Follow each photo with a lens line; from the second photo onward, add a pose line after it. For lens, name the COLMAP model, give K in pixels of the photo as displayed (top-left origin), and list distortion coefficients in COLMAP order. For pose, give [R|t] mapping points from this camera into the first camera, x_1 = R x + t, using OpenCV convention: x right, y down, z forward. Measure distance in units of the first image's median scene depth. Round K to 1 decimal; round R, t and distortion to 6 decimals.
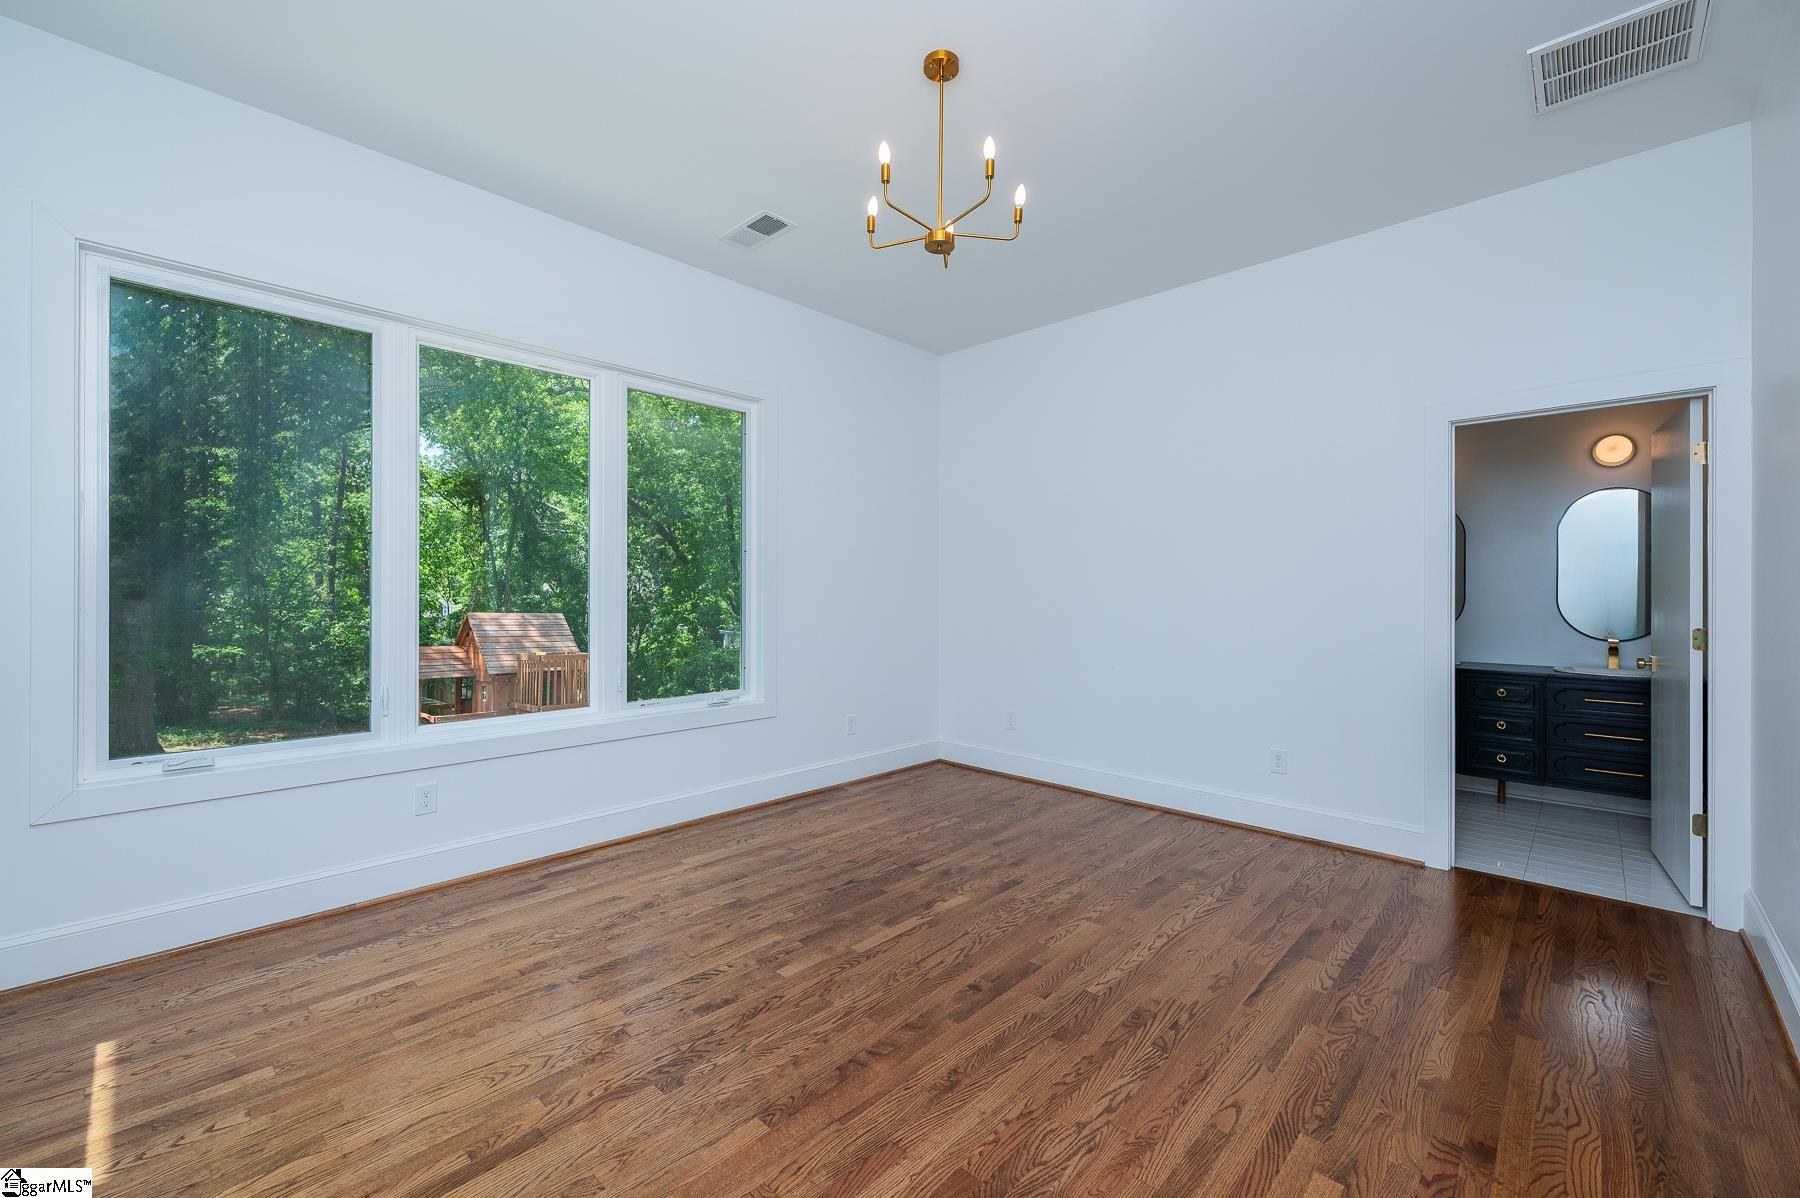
lens RADIAL K [[726.9, 0, 901.3], [0, 726.9, 592.6], [0, 0, 1]] dist [-0.003248, 0.000021]
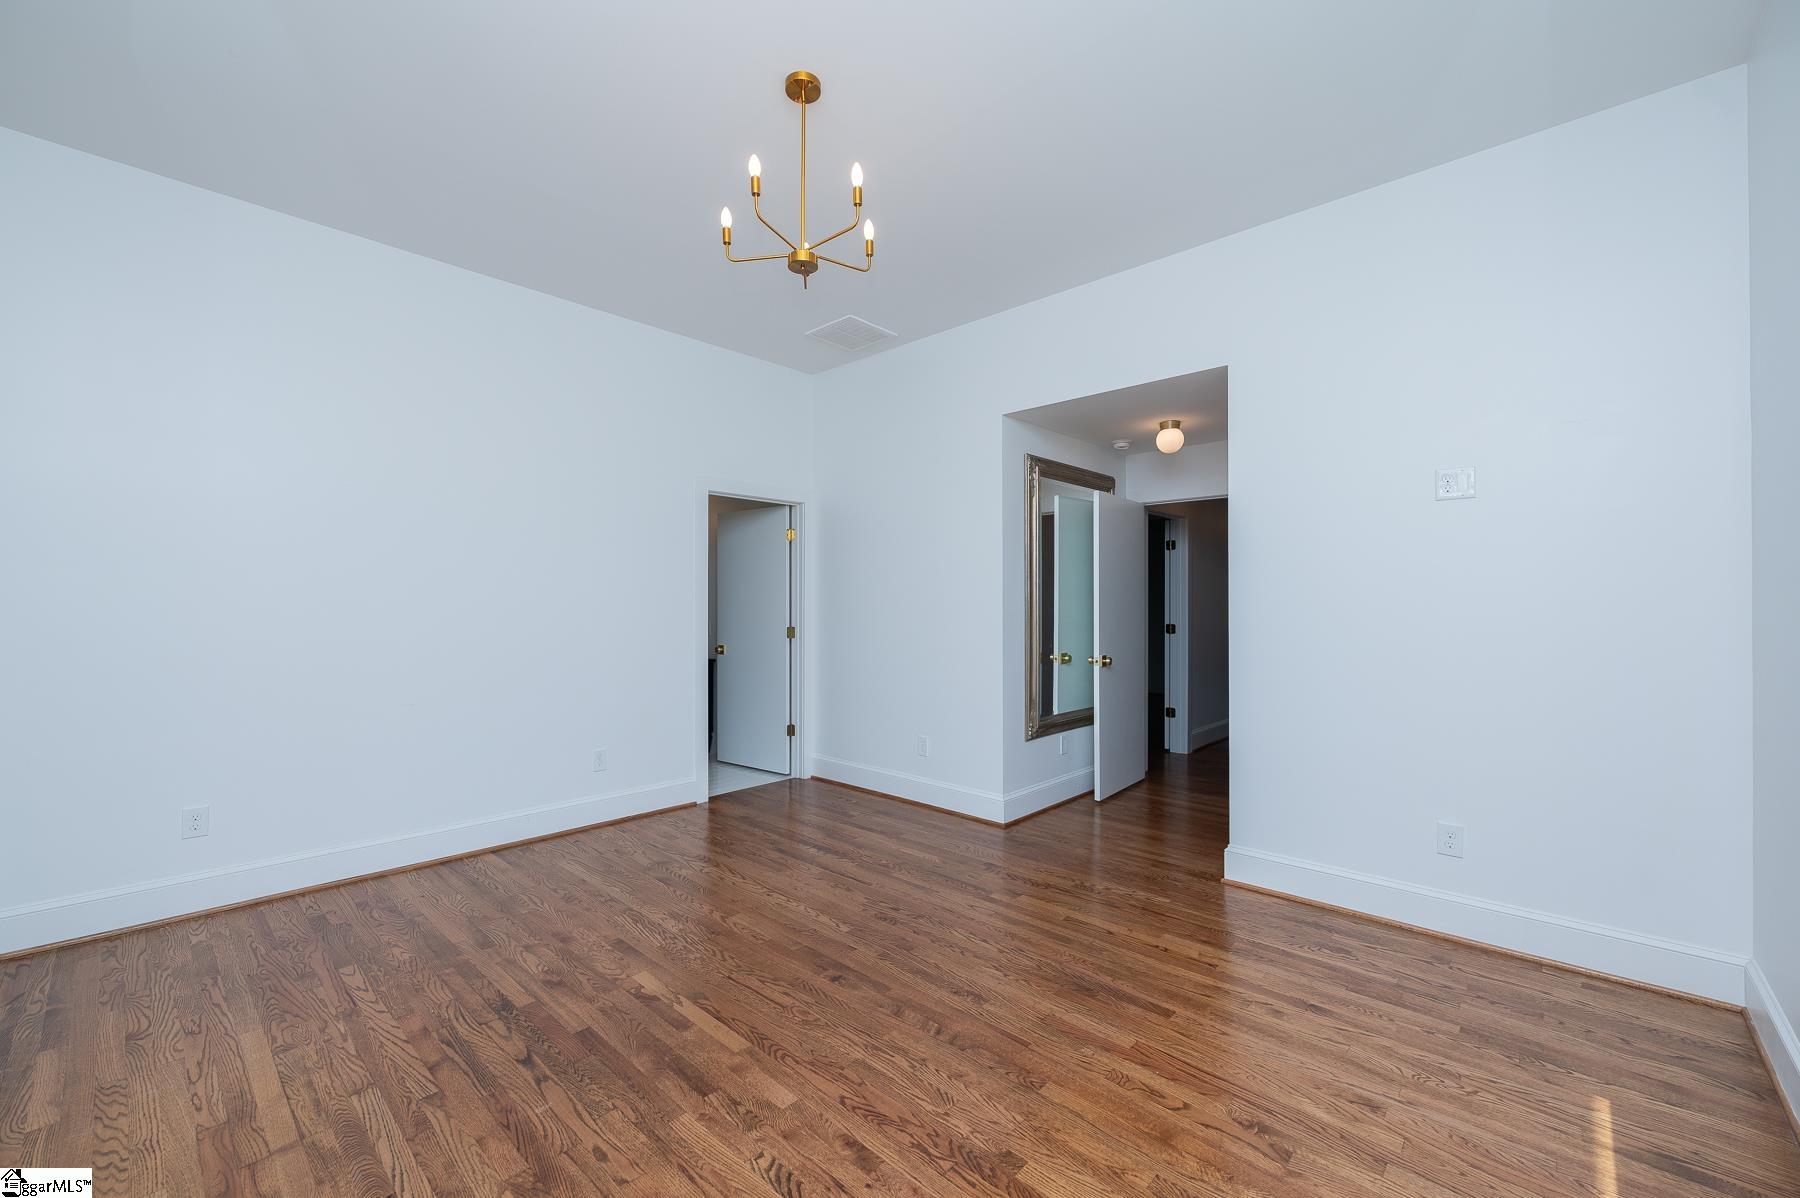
lens RADIAL K [[726.9, 0, 901.1], [0, 726.9, 603.8], [0, 0, 1]] dist [-0.003248, 0.000021]
pose [[-0.015378, -0.001390, 0.999881, -0.722239], [-0.000612, 0.999999, 0.001381, -0.006621], [-0.999882, -0.000590, -0.015379, 0.686640]]
